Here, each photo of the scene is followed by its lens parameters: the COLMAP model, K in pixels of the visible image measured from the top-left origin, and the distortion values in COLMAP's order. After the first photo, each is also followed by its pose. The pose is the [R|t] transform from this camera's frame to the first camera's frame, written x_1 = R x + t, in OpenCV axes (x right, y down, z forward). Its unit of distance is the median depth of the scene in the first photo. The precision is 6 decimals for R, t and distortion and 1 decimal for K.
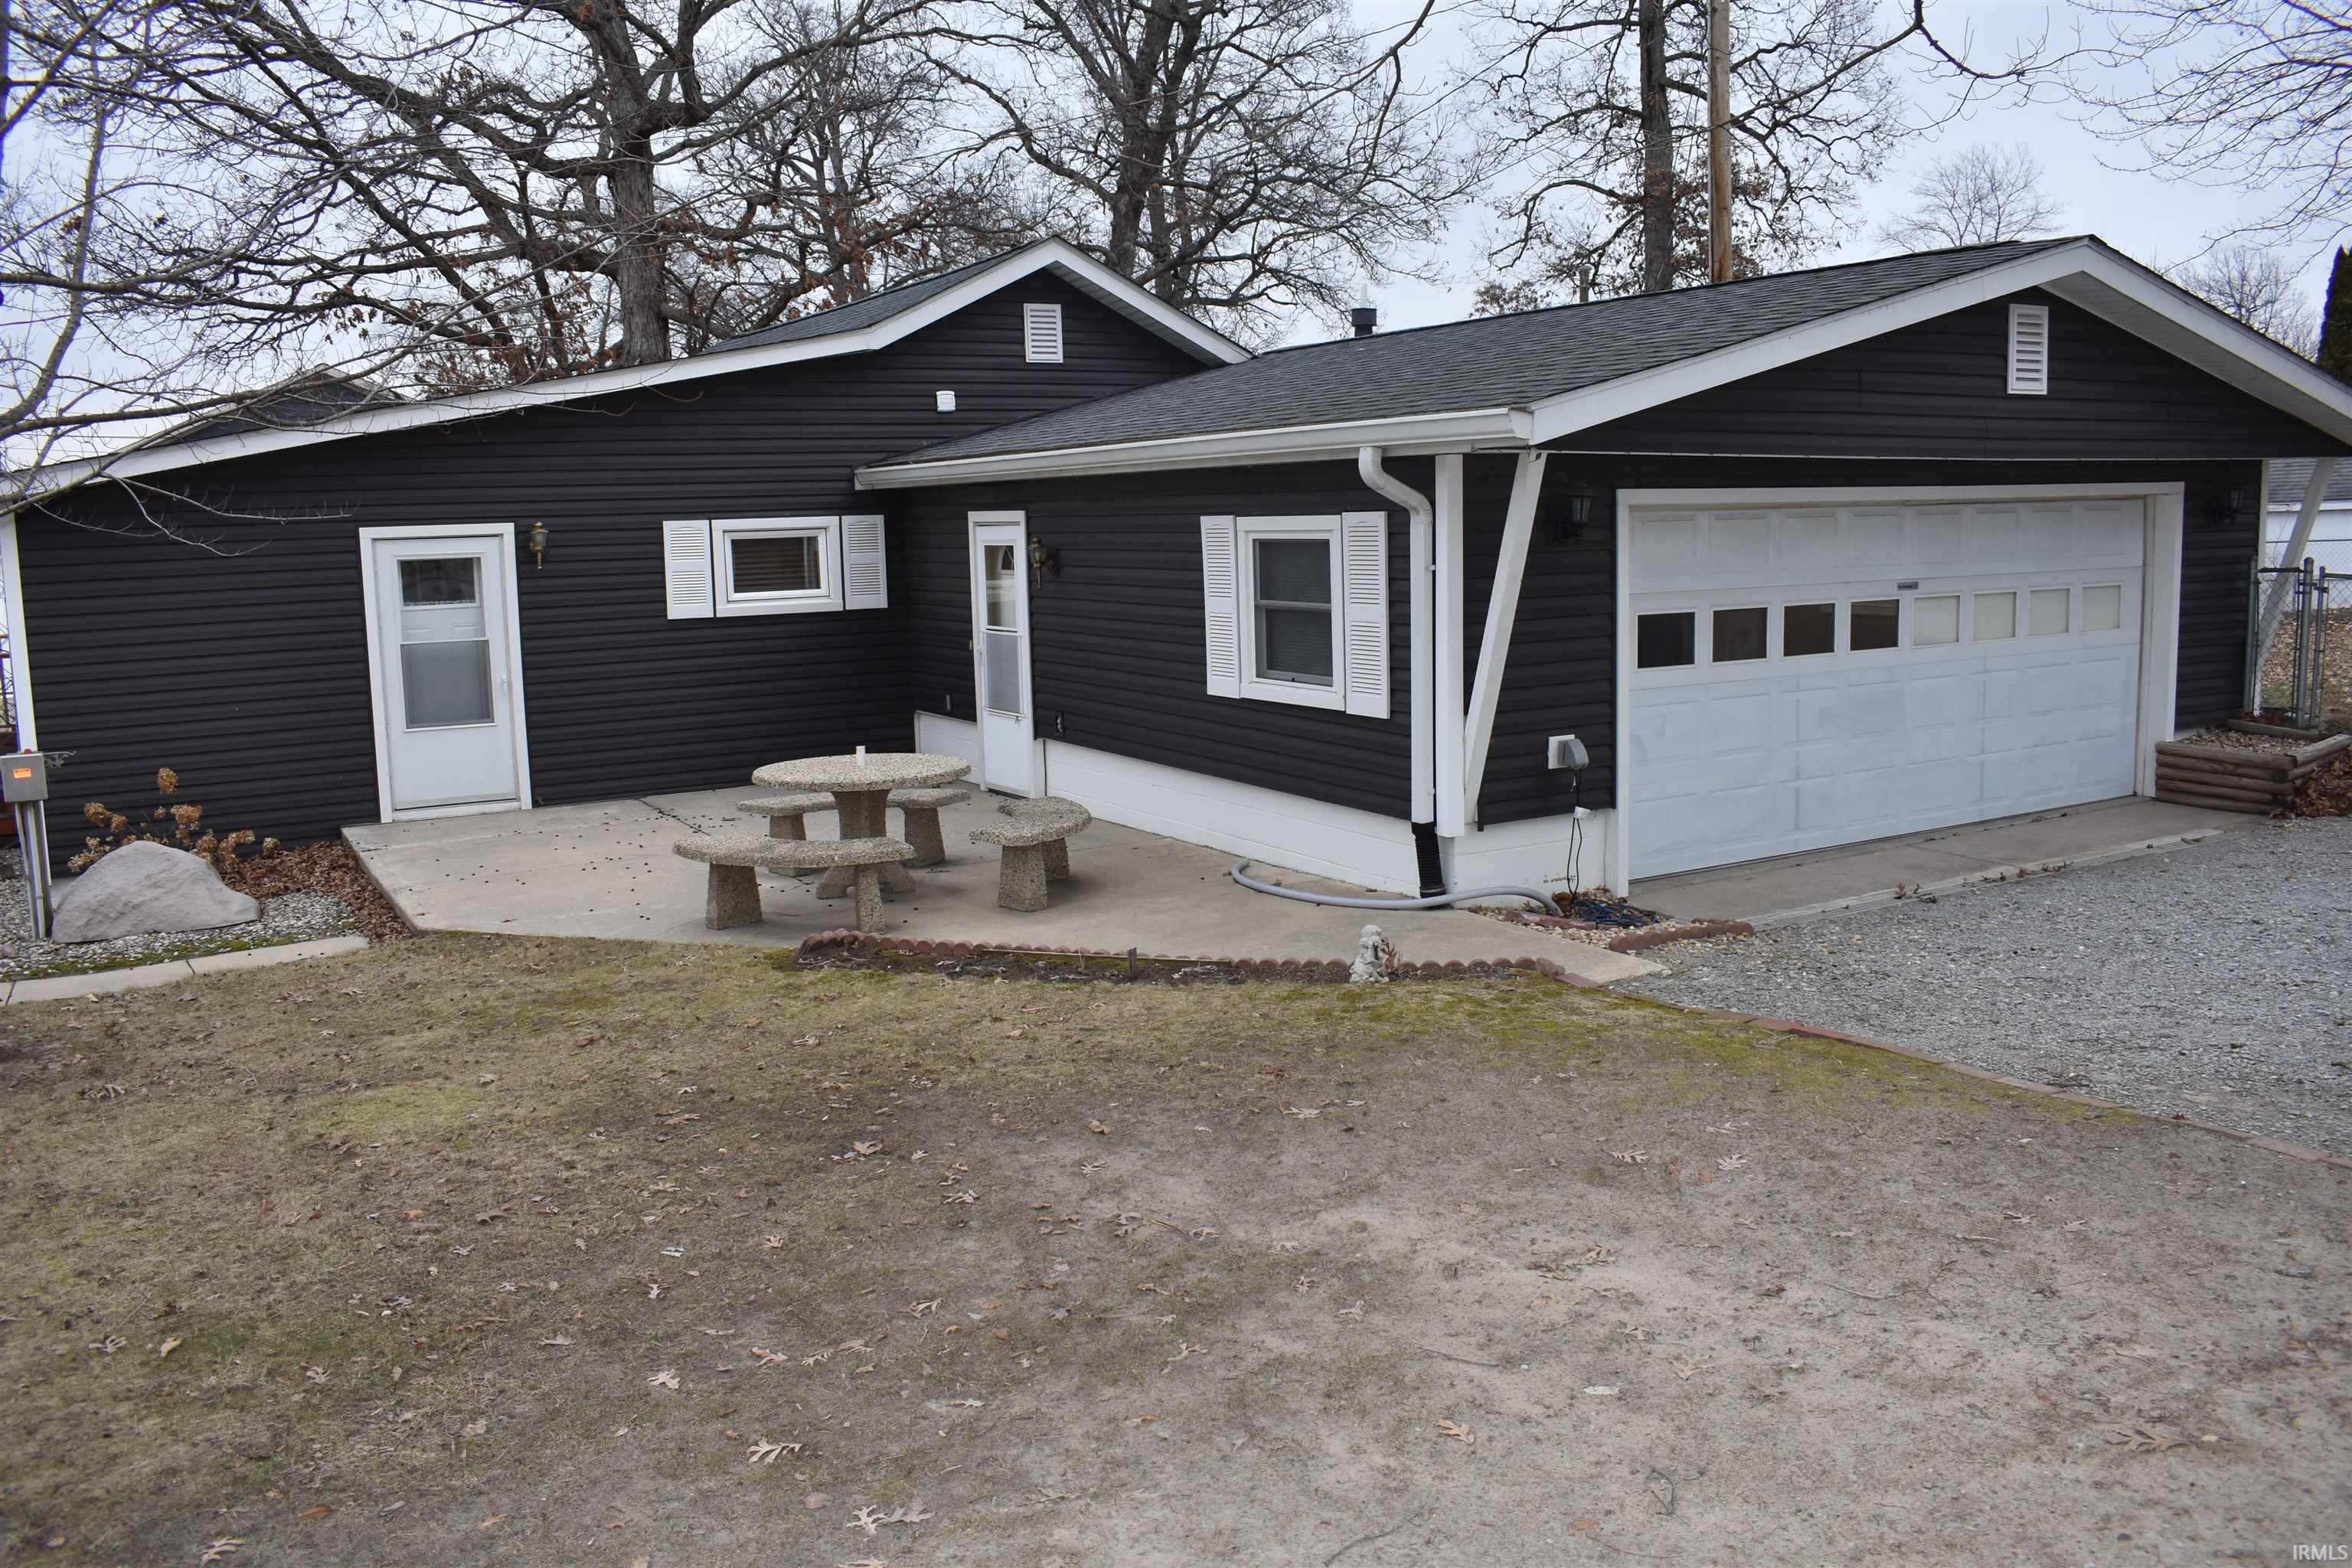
lens RADIAL K [[1866.7, 0, 1160.0], [0, 1866.7, 786.3], [0, 0, 1]] dist [-0.076205, -0.002683]
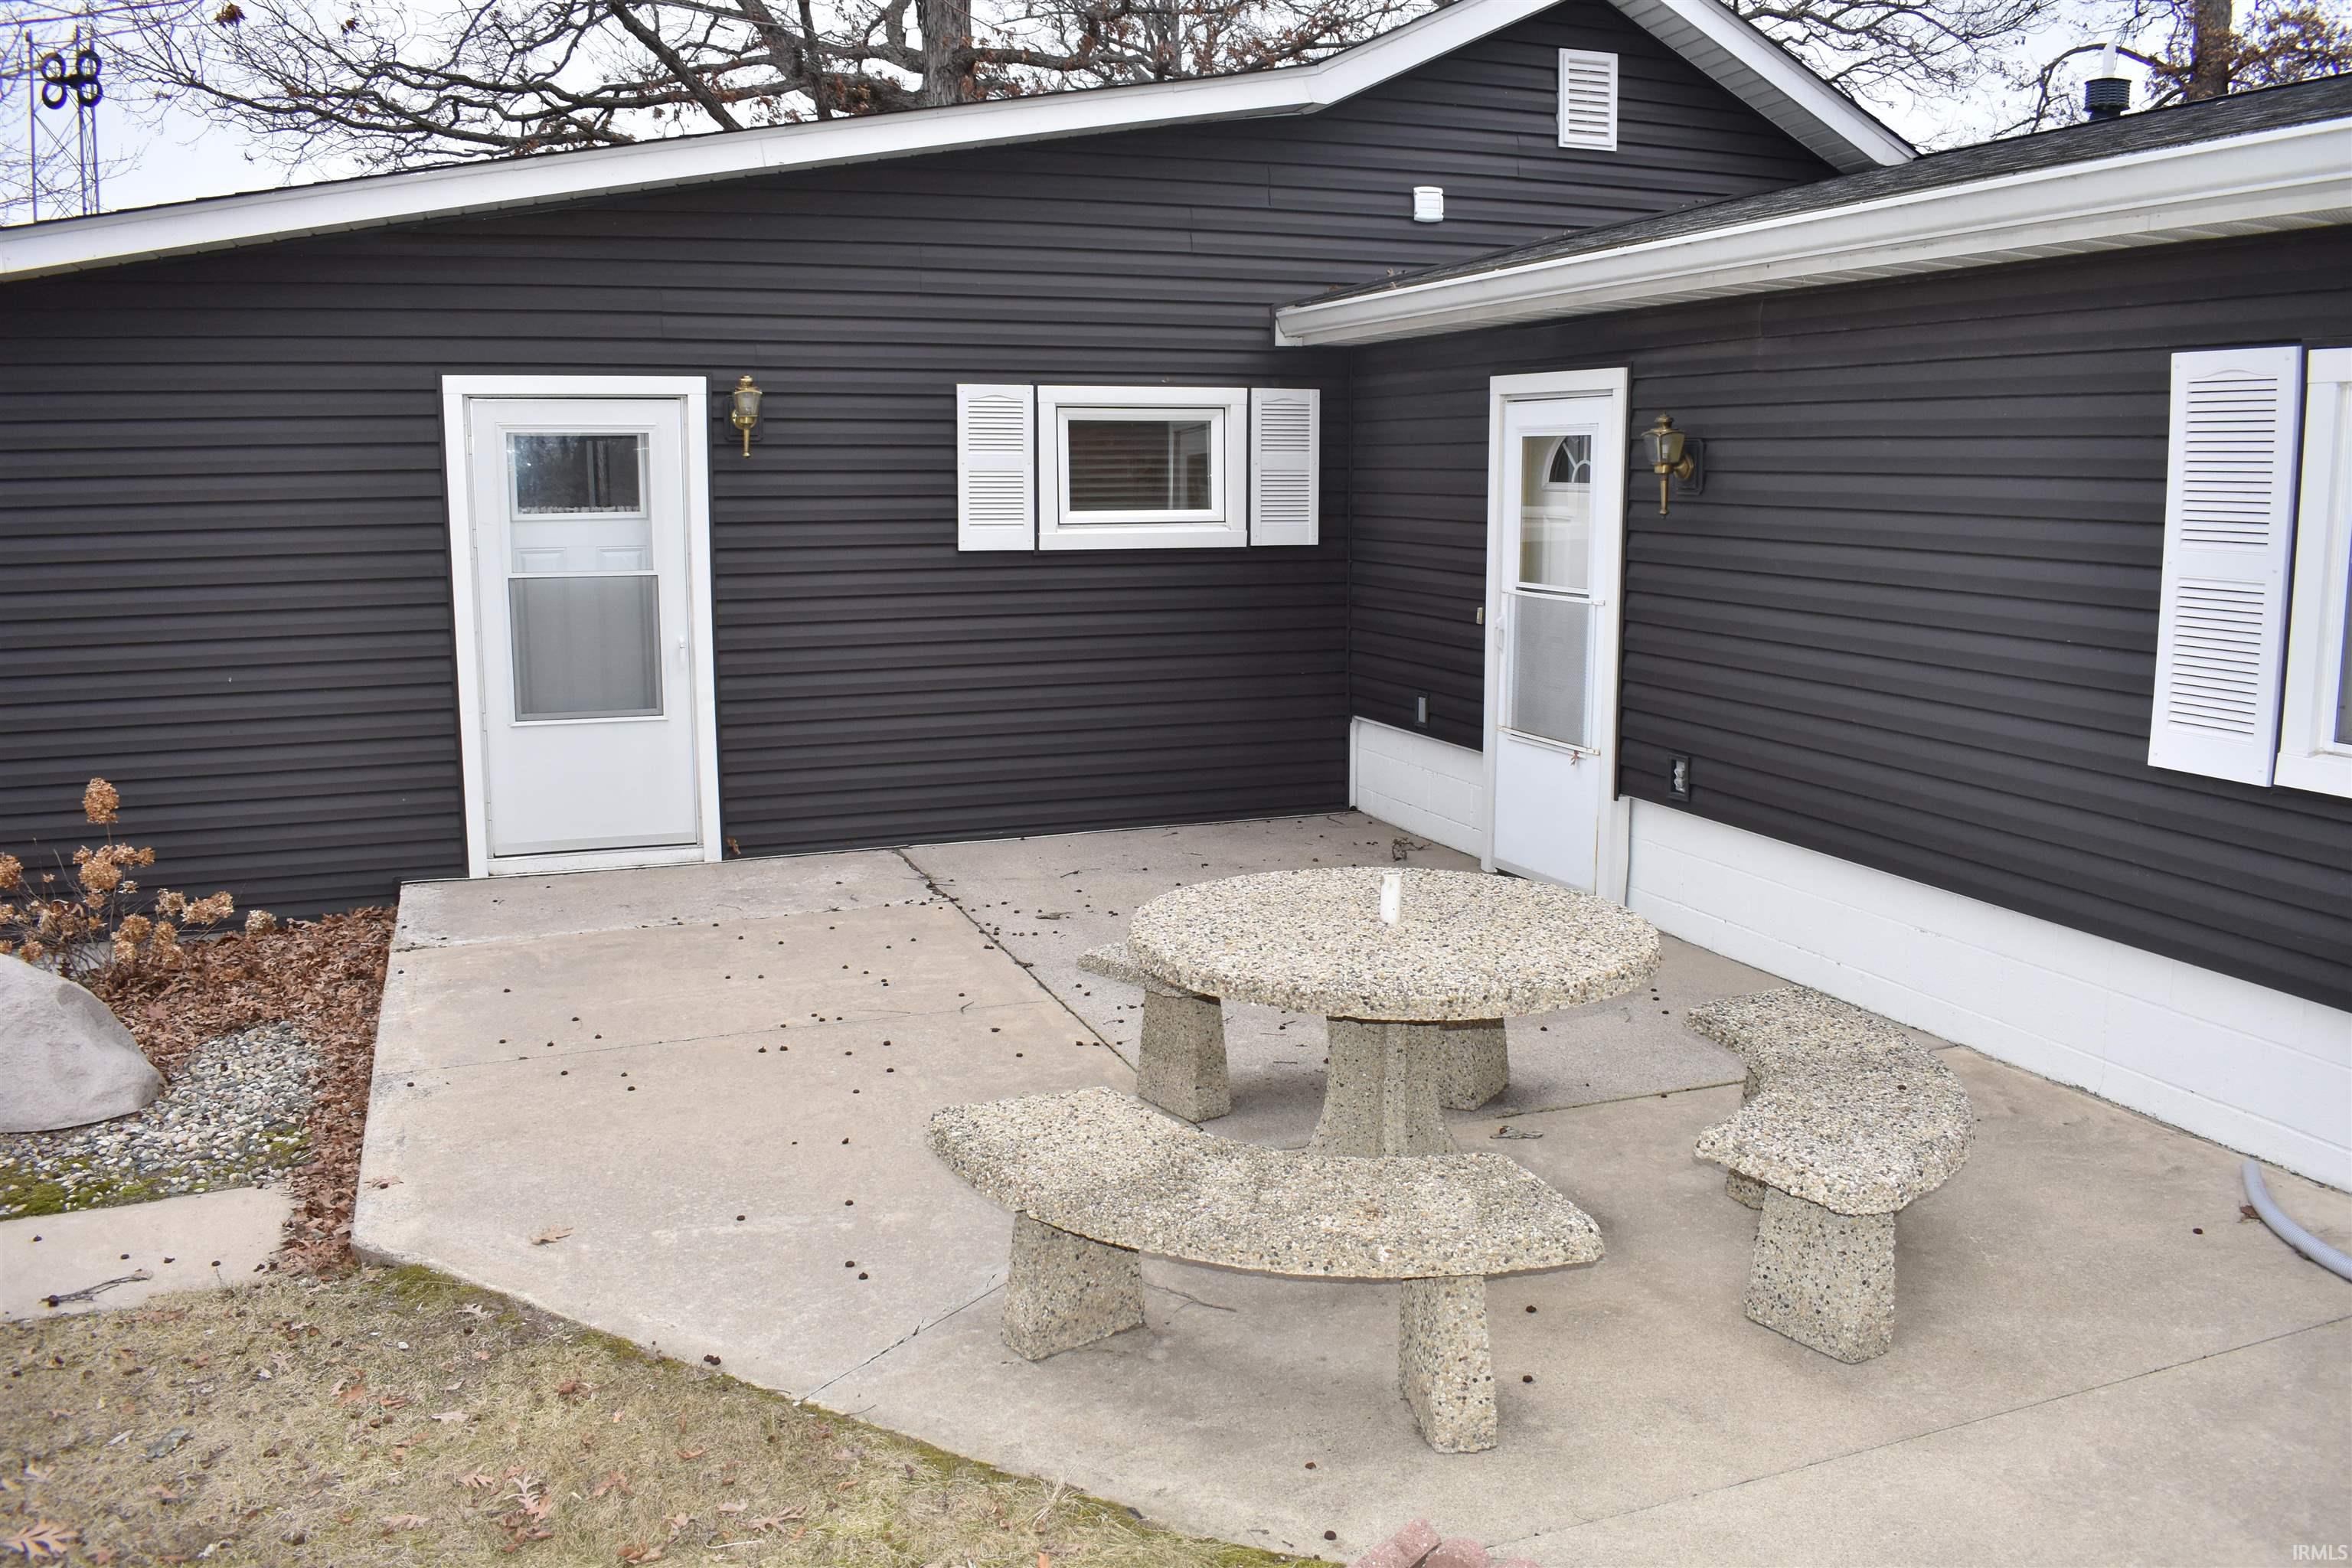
lens RADIAL K [[1866.7, 0, 1183.7], [0, 1866.7, 772.3], [0, 0, 1]] dist [-0.076205, -0.002683]
pose [[0.988642, 0.048741, -0.142169, -0.108118], [-0.045888, 0.998675, 0.023280, -0.037212], [0.143115, -0.016492, 0.989569, 0.428552]]
